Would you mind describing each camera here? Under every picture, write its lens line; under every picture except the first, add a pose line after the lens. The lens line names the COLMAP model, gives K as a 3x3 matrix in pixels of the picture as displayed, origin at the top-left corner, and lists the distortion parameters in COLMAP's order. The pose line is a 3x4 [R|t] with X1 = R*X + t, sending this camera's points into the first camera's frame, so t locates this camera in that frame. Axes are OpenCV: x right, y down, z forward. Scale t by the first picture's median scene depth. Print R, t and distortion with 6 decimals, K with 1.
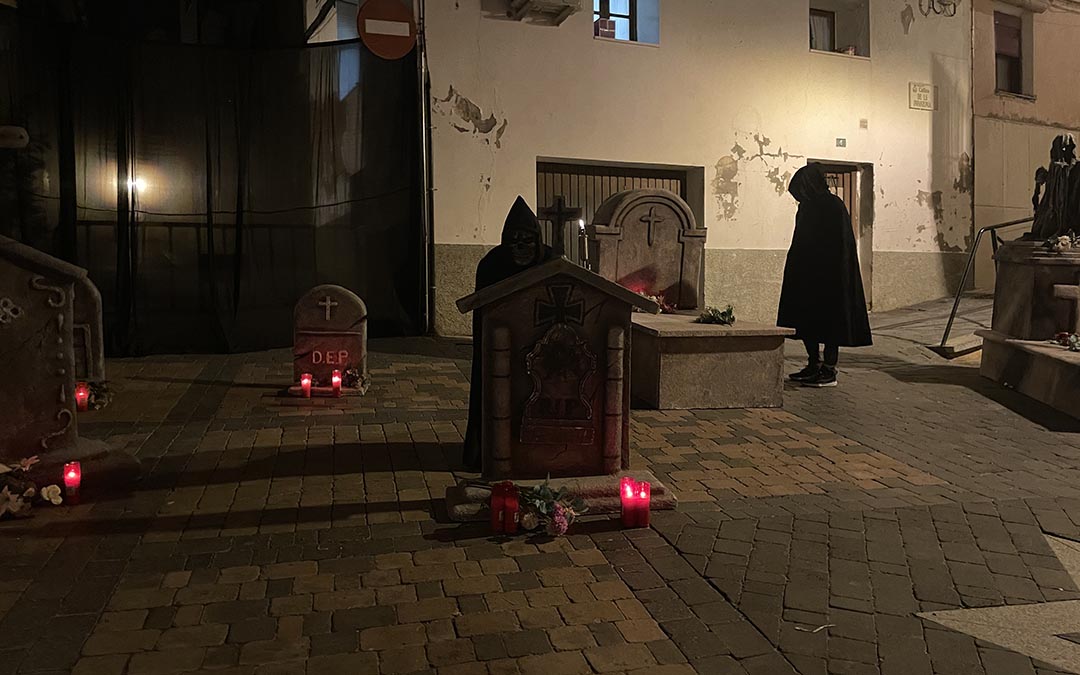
lens RADIAL K [[815.9, 0, 540.0], [0, 815.9, 337.5], [0, 0, 1]] dist [0.097513, -0.145273]
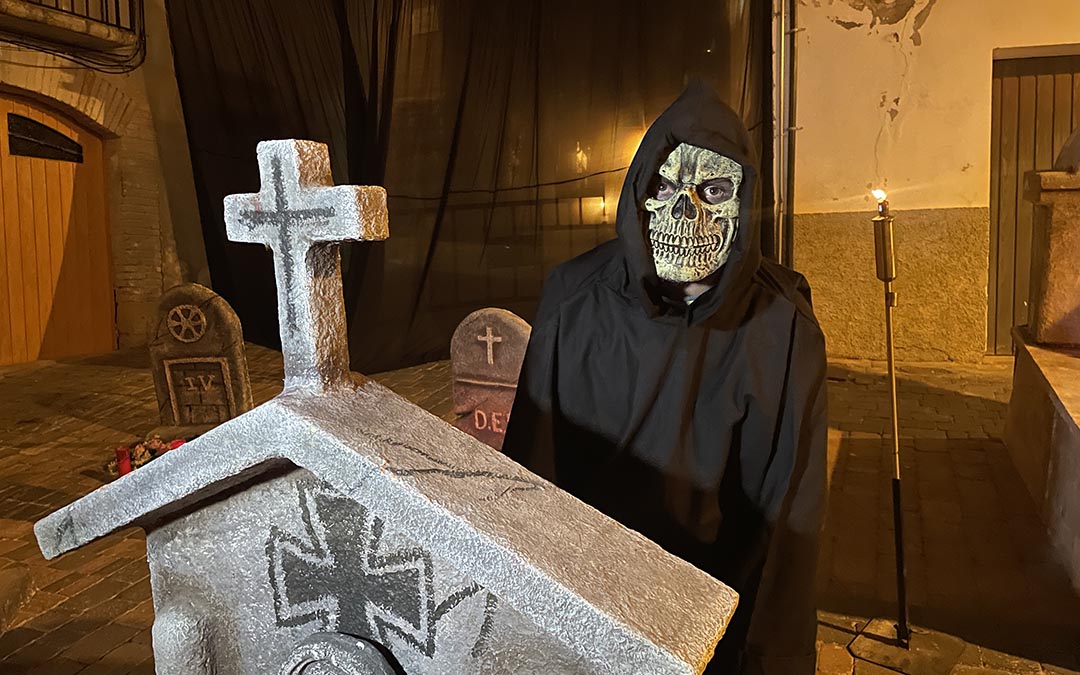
lens RADIAL K [[815.9, 0, 540.0], [0, 815.9, 337.5], [0, 0, 1]] dist [0.097513, -0.145273]
pose [[0.804335, 0.045715, -0.592414, 0.142054], [-0.011090, 0.998017, 0.061957, -0.080511], [0.594072, -0.043265, 0.803247, 0.515719]]
